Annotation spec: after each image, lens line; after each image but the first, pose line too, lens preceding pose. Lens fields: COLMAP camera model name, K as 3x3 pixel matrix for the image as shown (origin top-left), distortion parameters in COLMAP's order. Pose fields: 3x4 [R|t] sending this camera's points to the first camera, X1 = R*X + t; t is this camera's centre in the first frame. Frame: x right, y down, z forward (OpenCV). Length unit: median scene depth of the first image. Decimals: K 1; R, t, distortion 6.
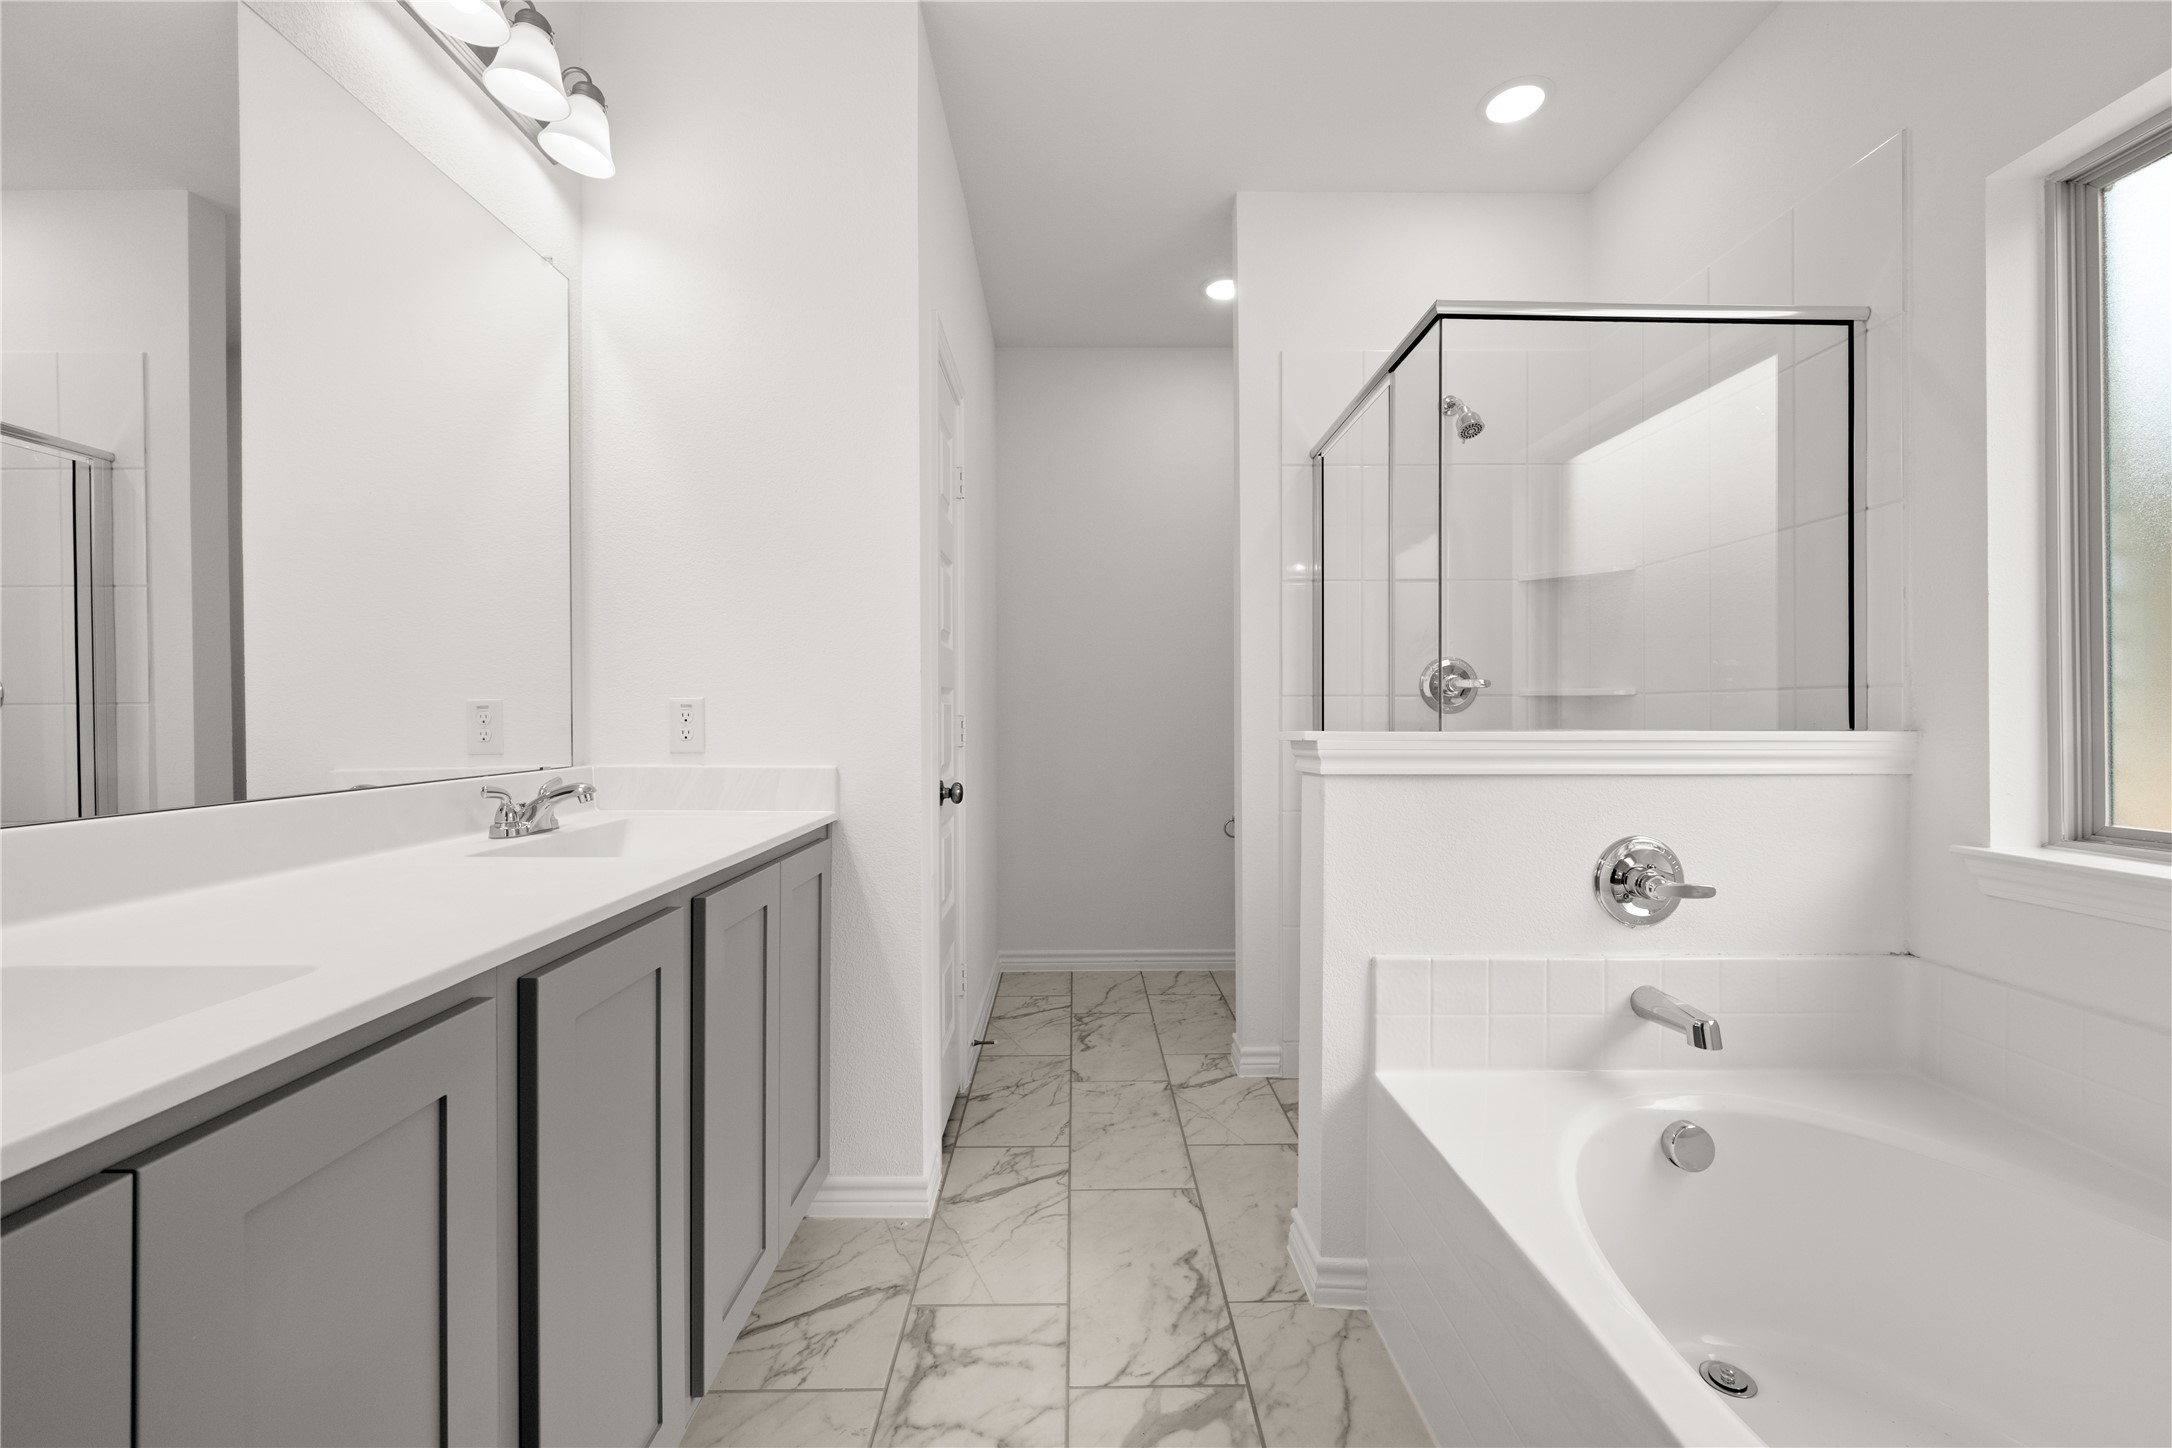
lens RADIAL K [[876.7, 0, 1089.3], [0, 876.7, 722.3], [0, 0, 1]] dist [0.002727, -0.000213]
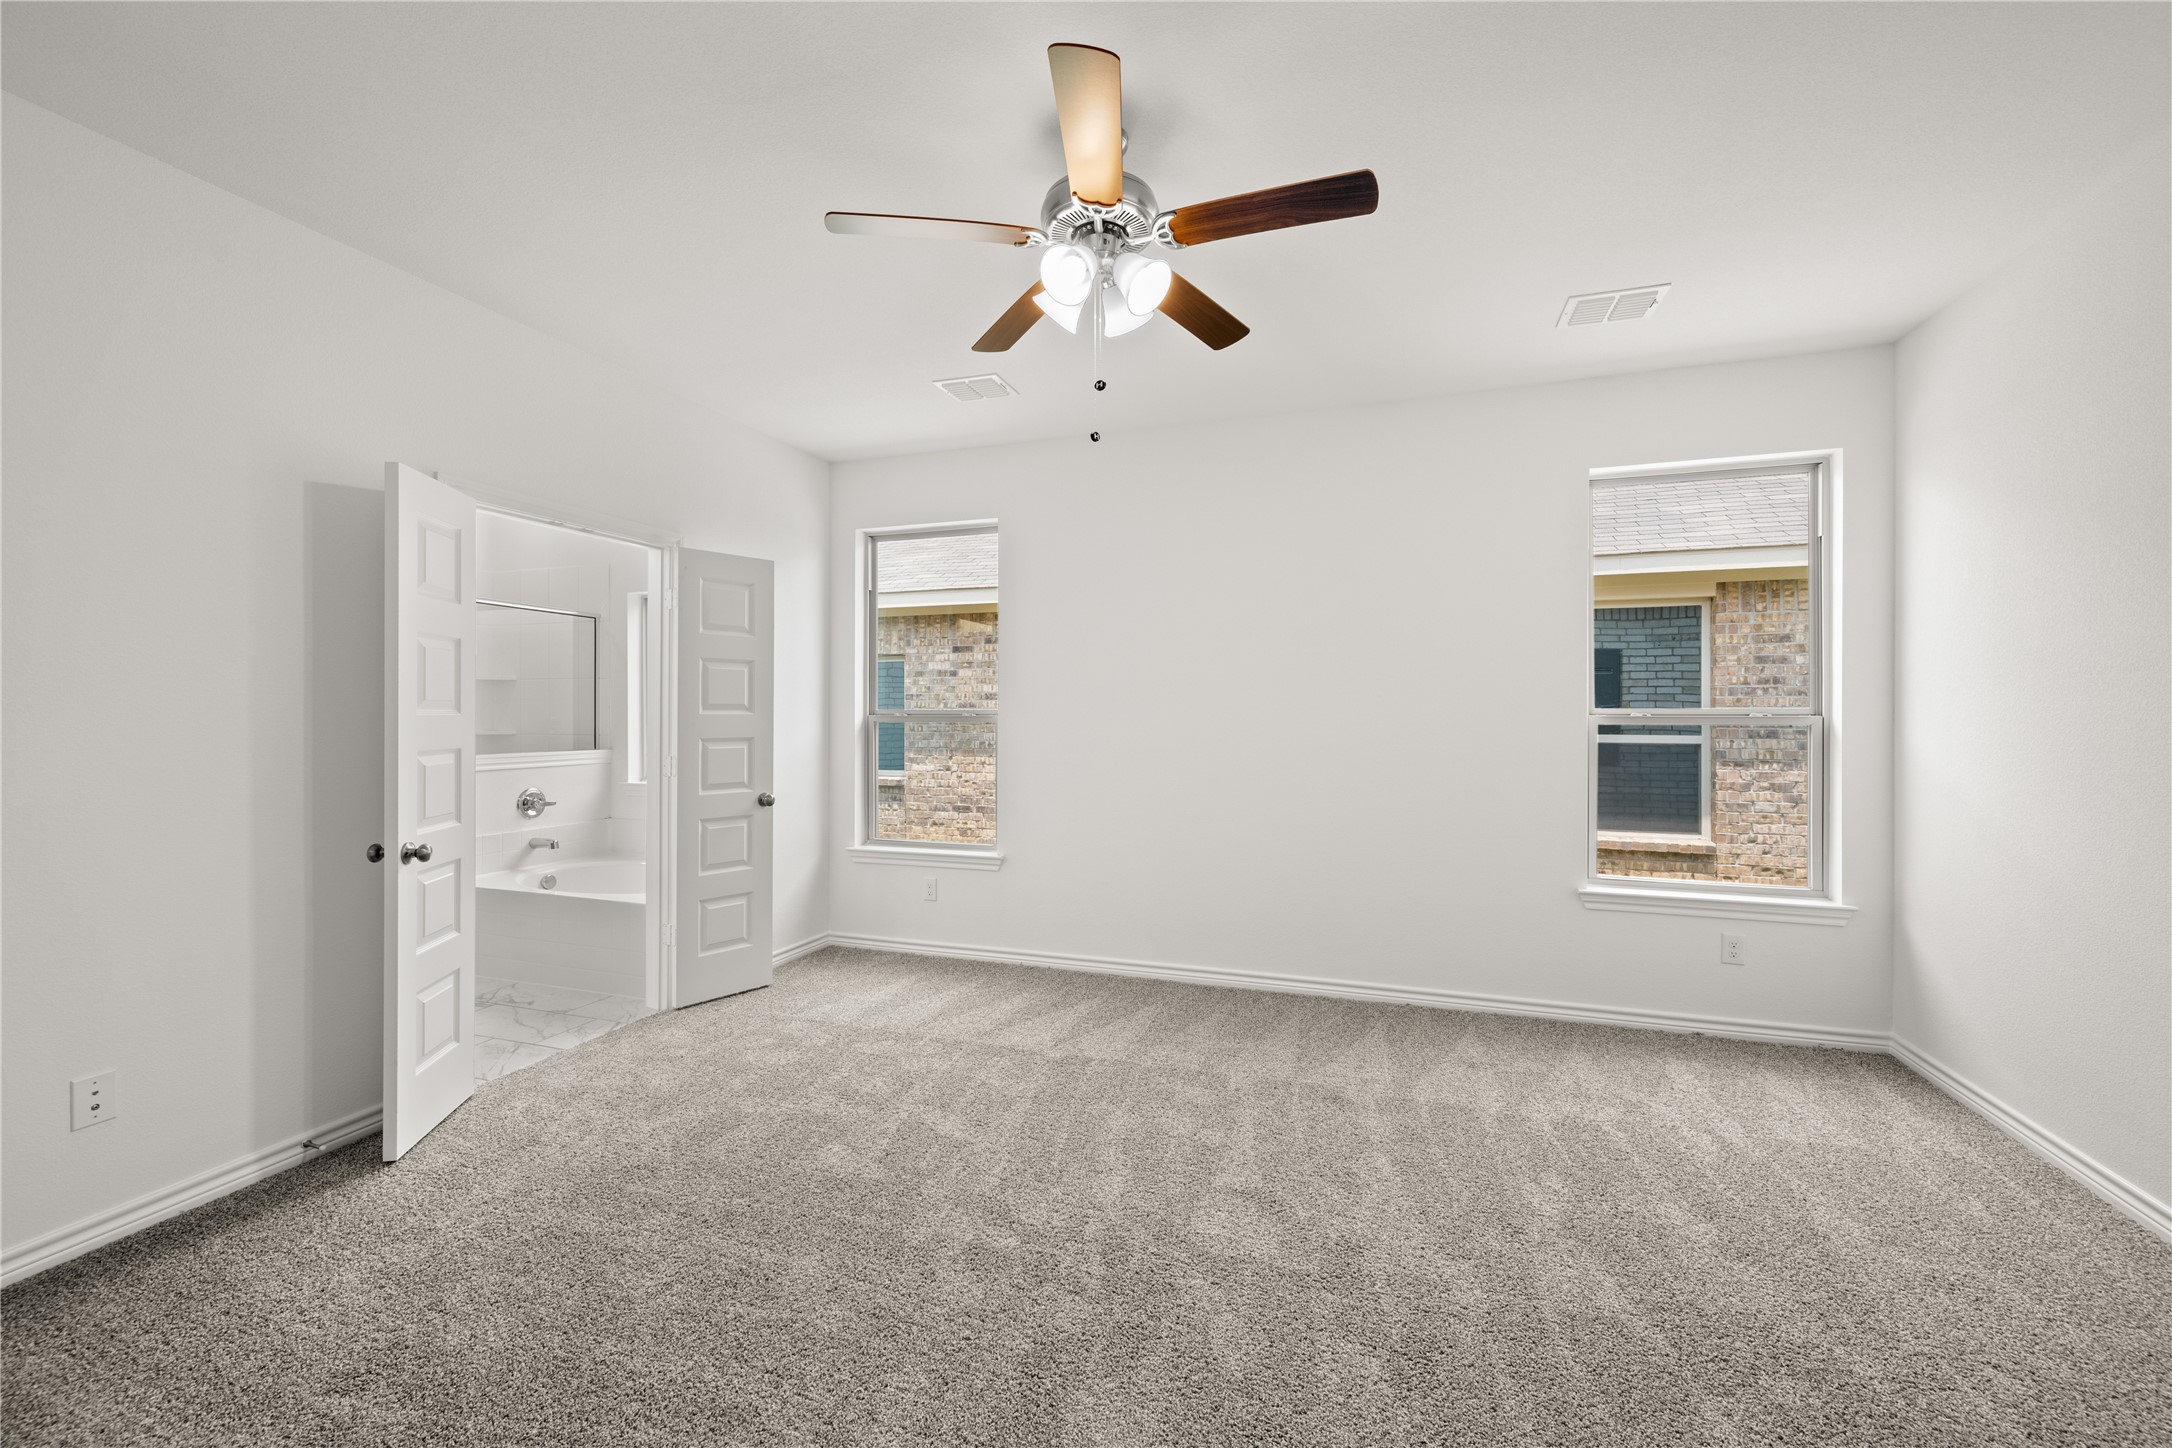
lens RADIAL K [[876.7, 0, 1087.5], [0, 876.7, 712.2], [0, 0, 1]] dist [0.002727, -0.000213]
pose [[0.346507, 0.002272, 0.938045, -1.562734], [-0.008712, 0.999962, 0.000796, -0.154381], [-0.938007, -0.008448, 0.346513, -1.856684]]
